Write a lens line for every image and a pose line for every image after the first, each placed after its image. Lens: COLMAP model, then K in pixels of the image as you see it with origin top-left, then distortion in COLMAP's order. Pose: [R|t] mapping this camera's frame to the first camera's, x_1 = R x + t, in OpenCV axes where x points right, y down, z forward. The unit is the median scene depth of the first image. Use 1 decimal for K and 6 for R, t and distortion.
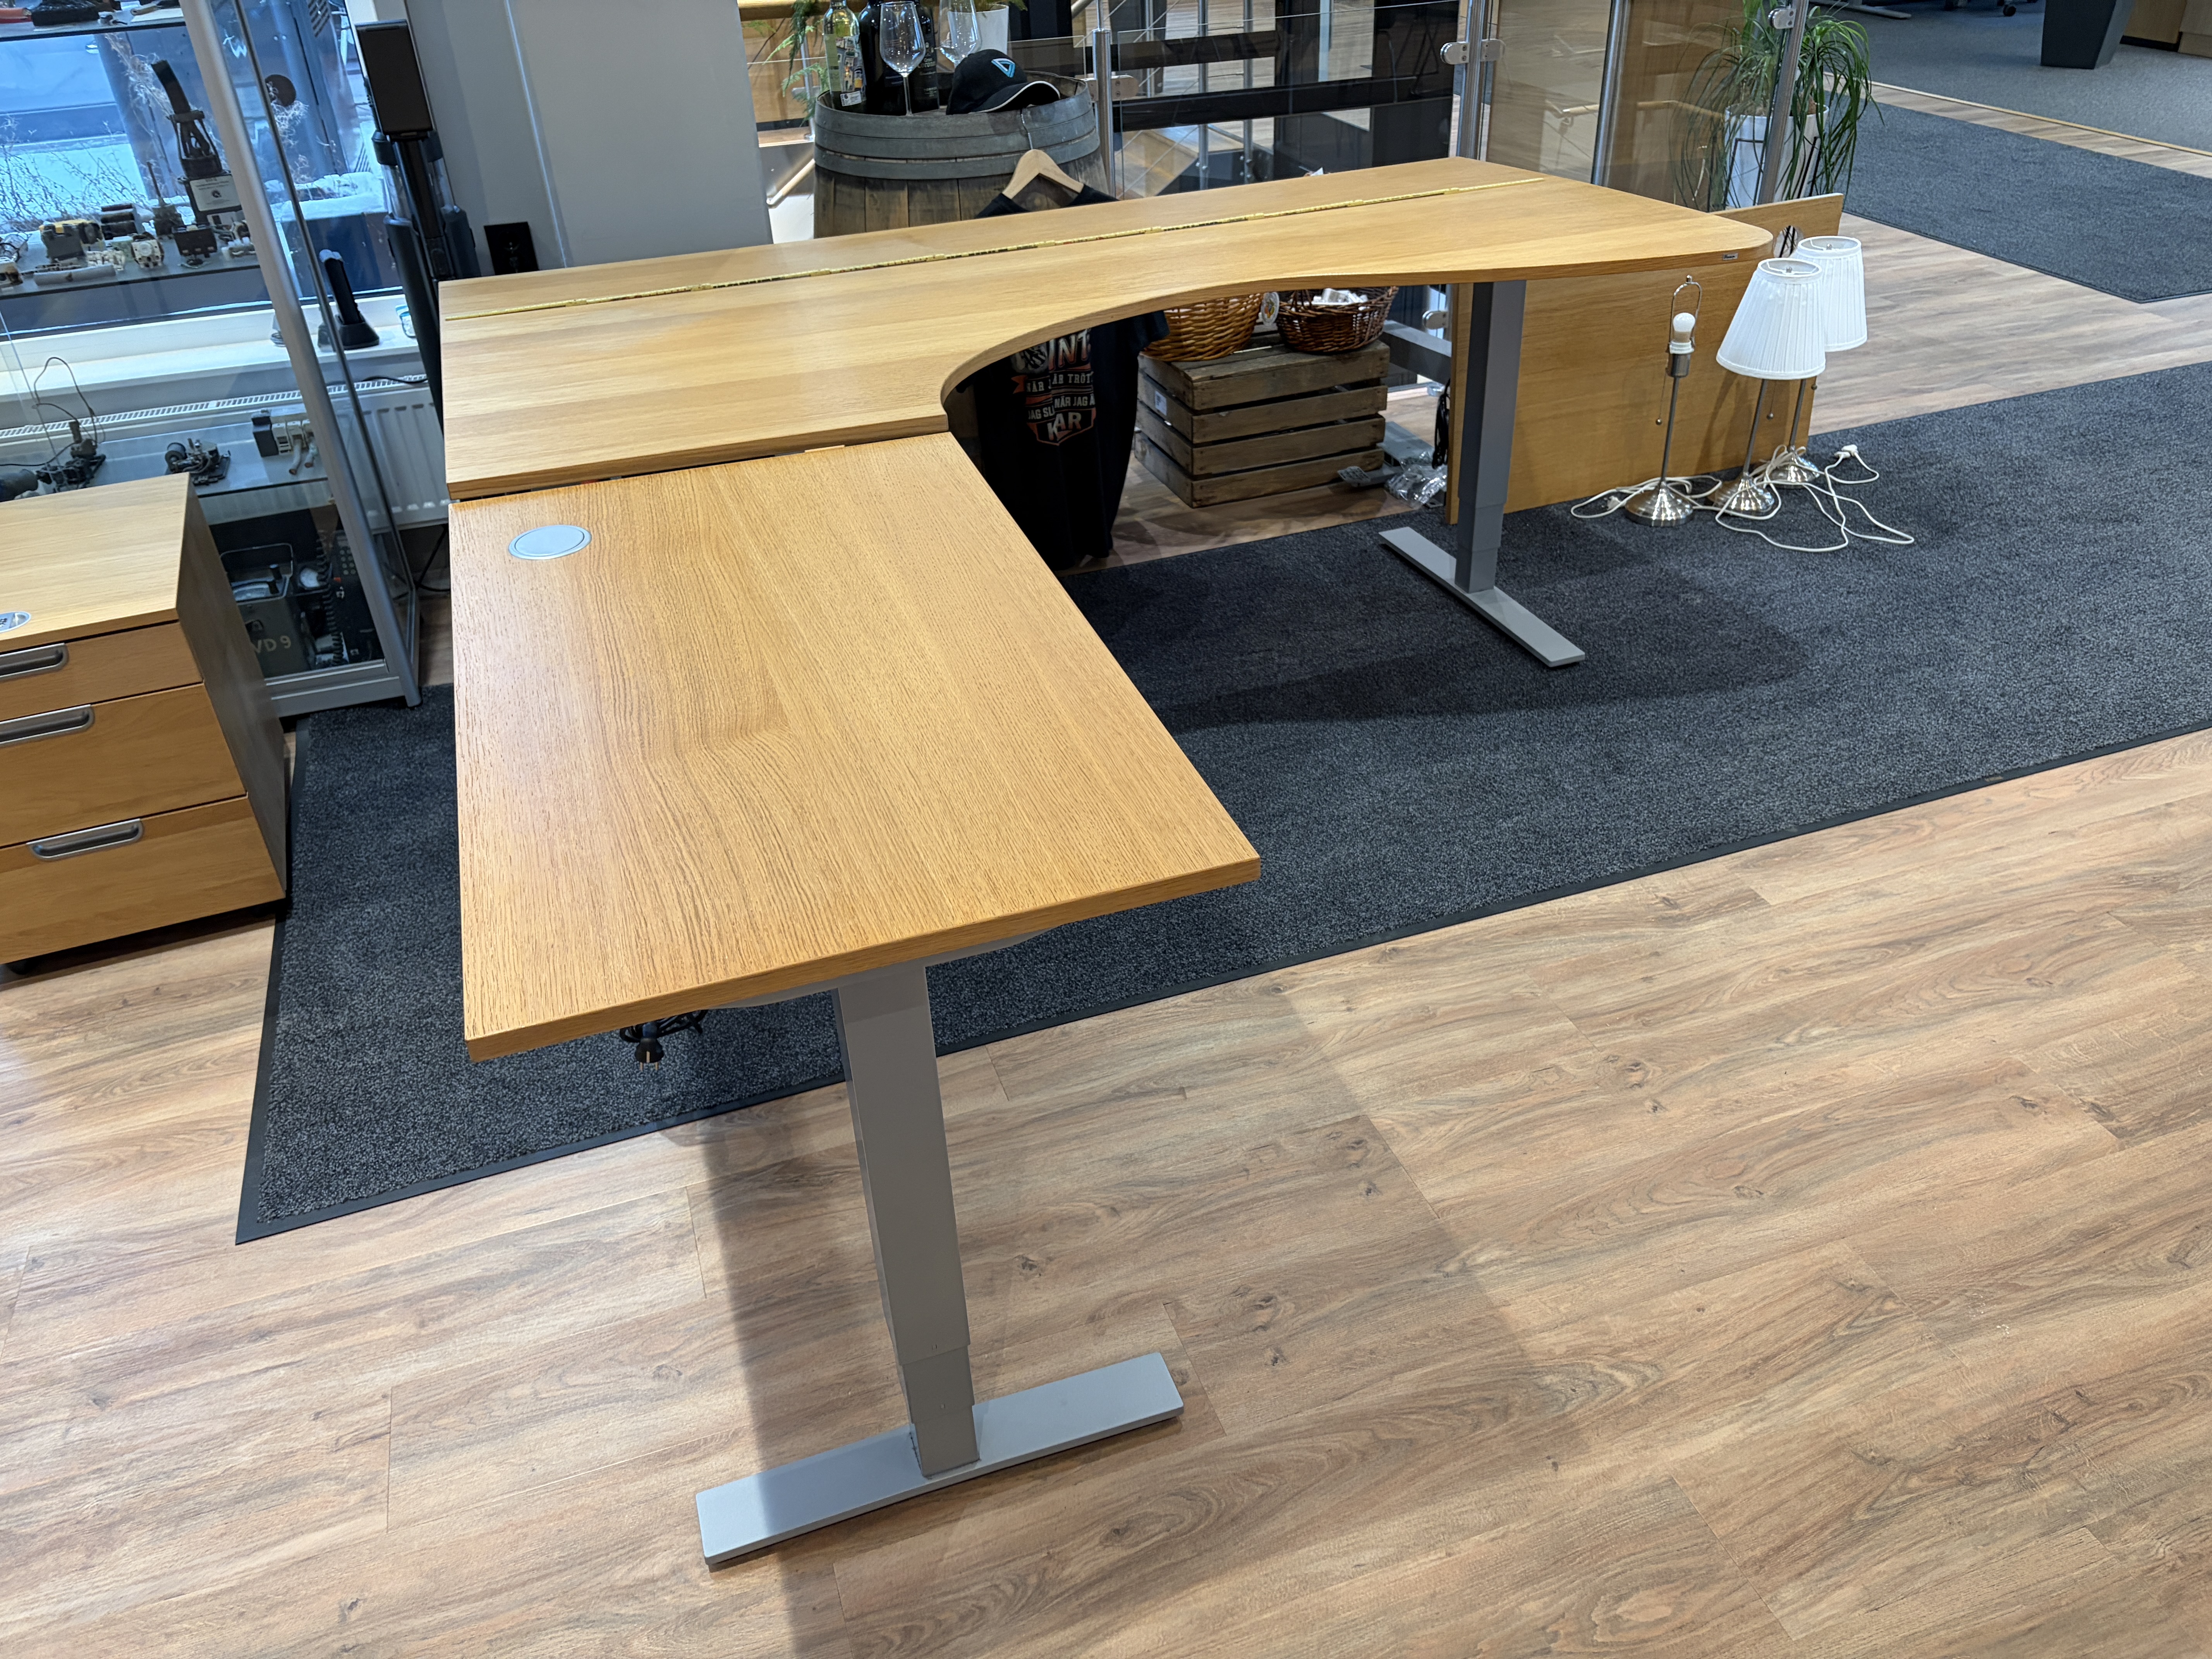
lens RADIAL K [[1666.1, 0, 1118.7], [0, 1666.1, 844.2], [0, 0, 1]] dist [0.043664, -0.035366]
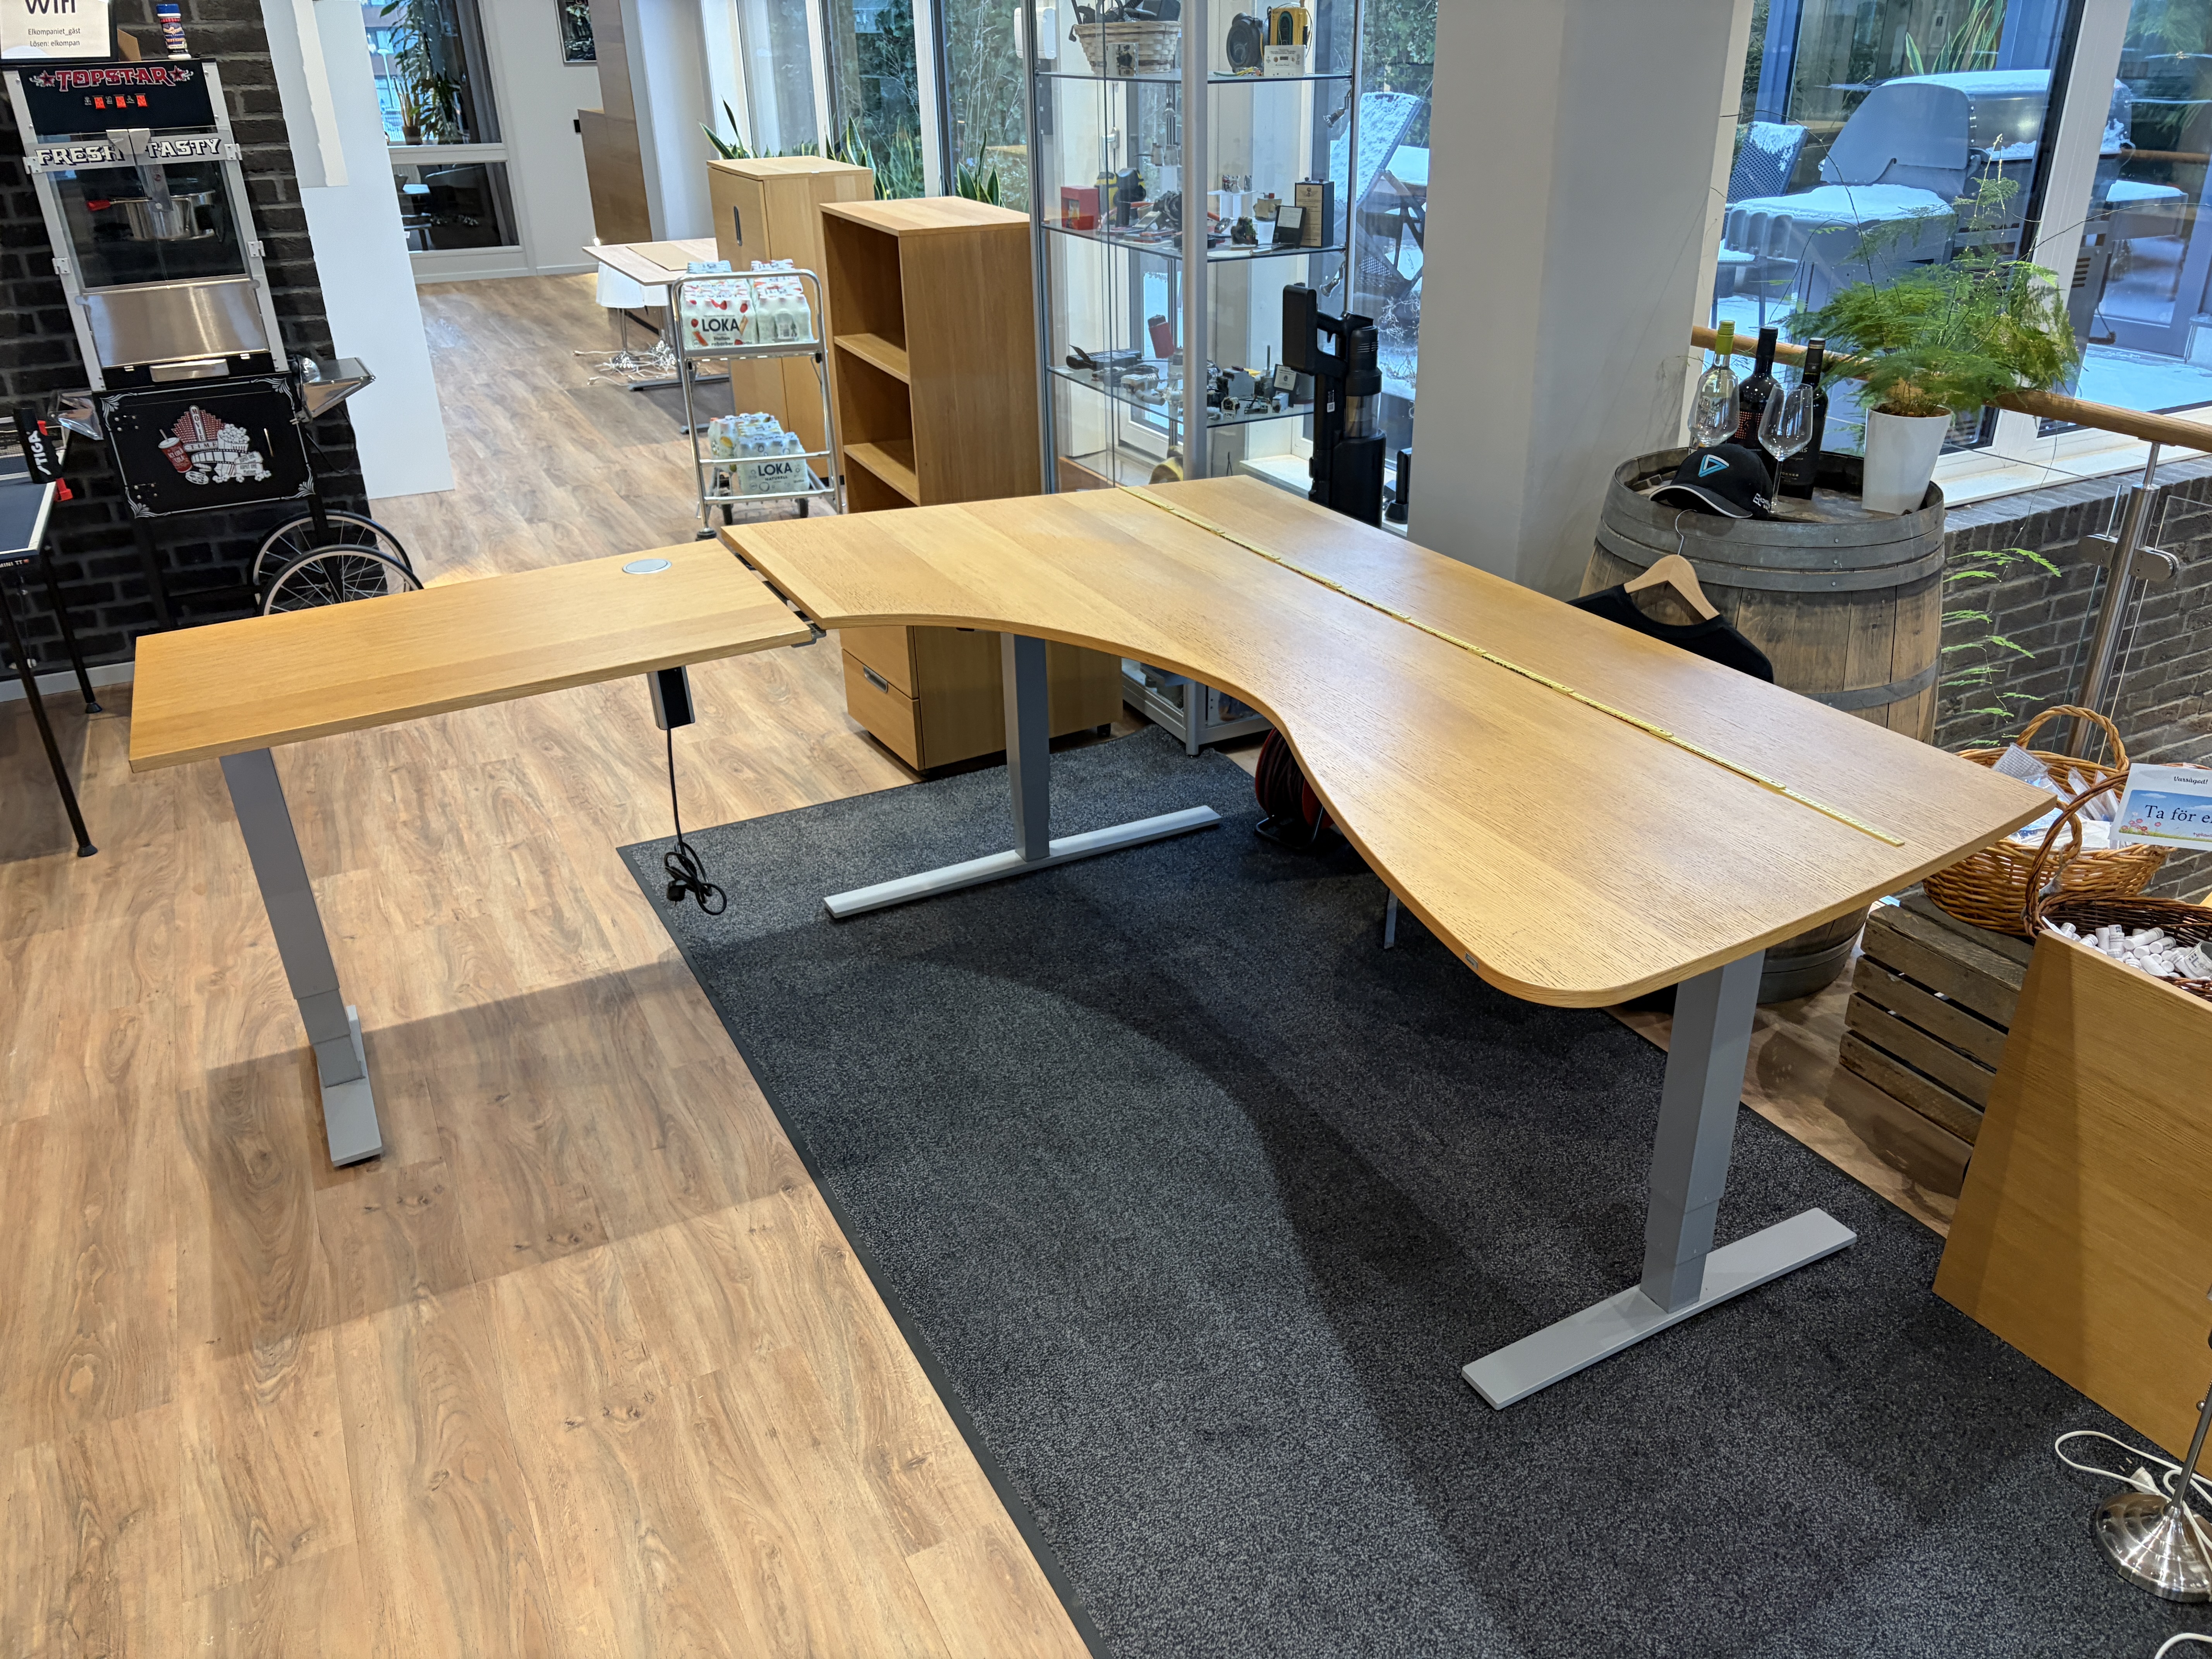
lens RADIAL K [[1666.1, 0, 1125.2], [0, 1666.1, 820.9], [0, 0, 1]] dist [0.043664, -0.035366]
pose [[0.146176, 0.468605, -0.871230, 1.202663], [-0.529777, 0.780839, 0.331100, -0.724375], [0.835445, 0.413159, 0.362397, 0.816191]]
